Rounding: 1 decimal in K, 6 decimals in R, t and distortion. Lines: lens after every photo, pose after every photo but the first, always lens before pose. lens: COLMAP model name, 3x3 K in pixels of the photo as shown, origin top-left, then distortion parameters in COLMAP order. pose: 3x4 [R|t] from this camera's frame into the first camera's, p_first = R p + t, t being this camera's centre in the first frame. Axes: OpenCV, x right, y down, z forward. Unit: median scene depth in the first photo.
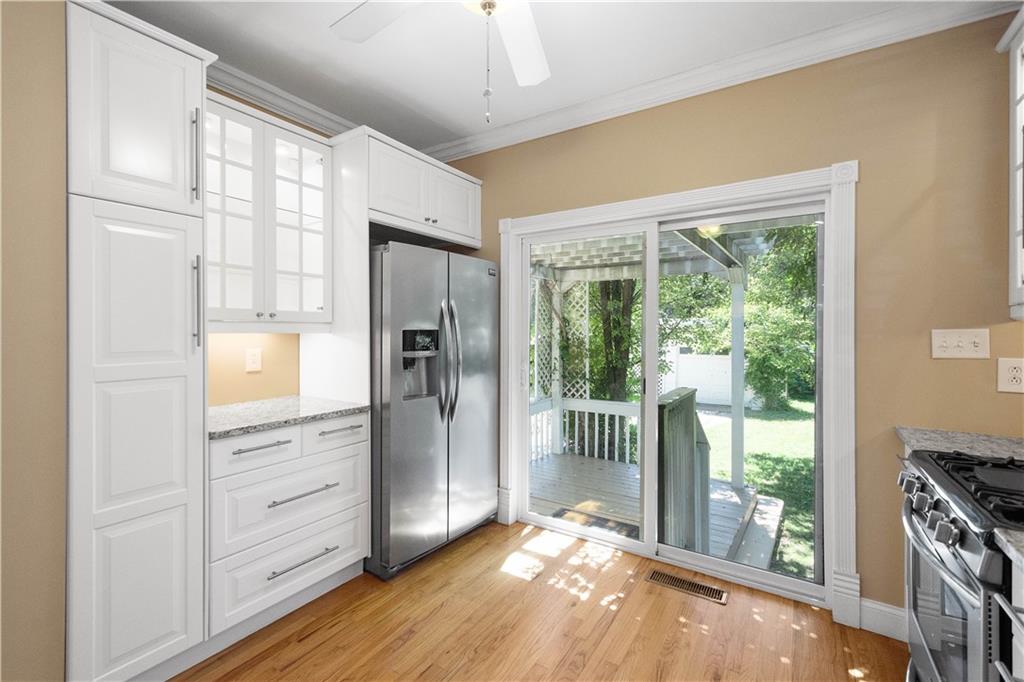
lens RADIAL K [[451.5, 0, 510.2], [0, 451.5, 330.4], [0, 0, 1]] dist [0.008062, -0.000316]
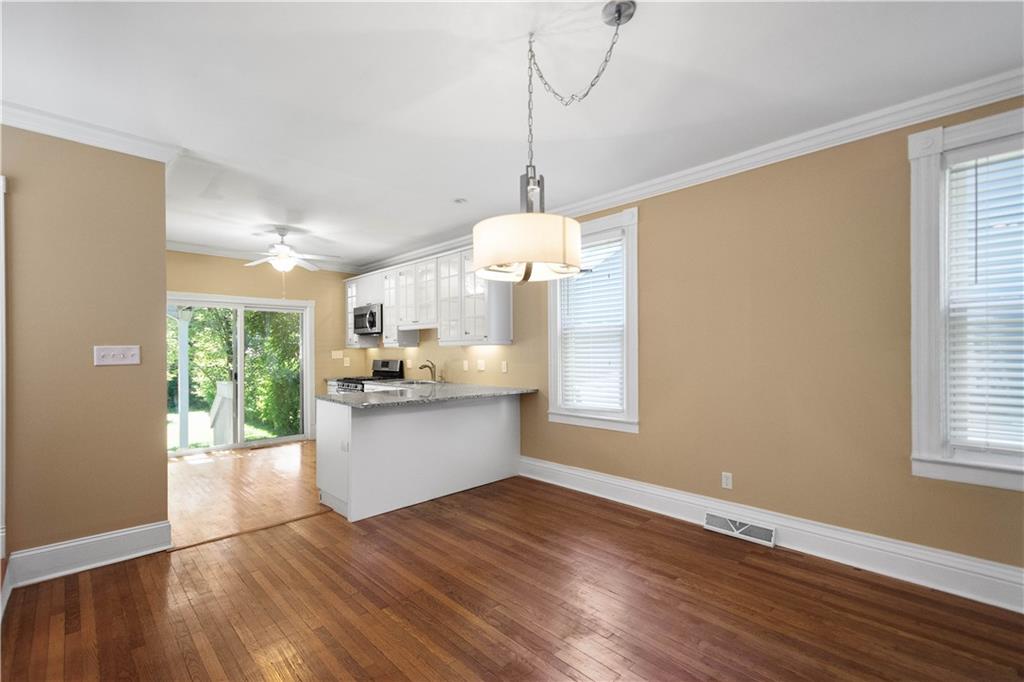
lens RADIAL K [[446.4, 0, 510.8], [0, 446.4, 352.6], [0, 0, 1]] dist [0.022305, -0.000257]
pose [[0.215455, -0.007373, 0.976486, -1.897651], [0.005627, 0.999964, 0.006309, -0.001940], [-0.976498, 0.004135, 0.215489, -0.987700]]
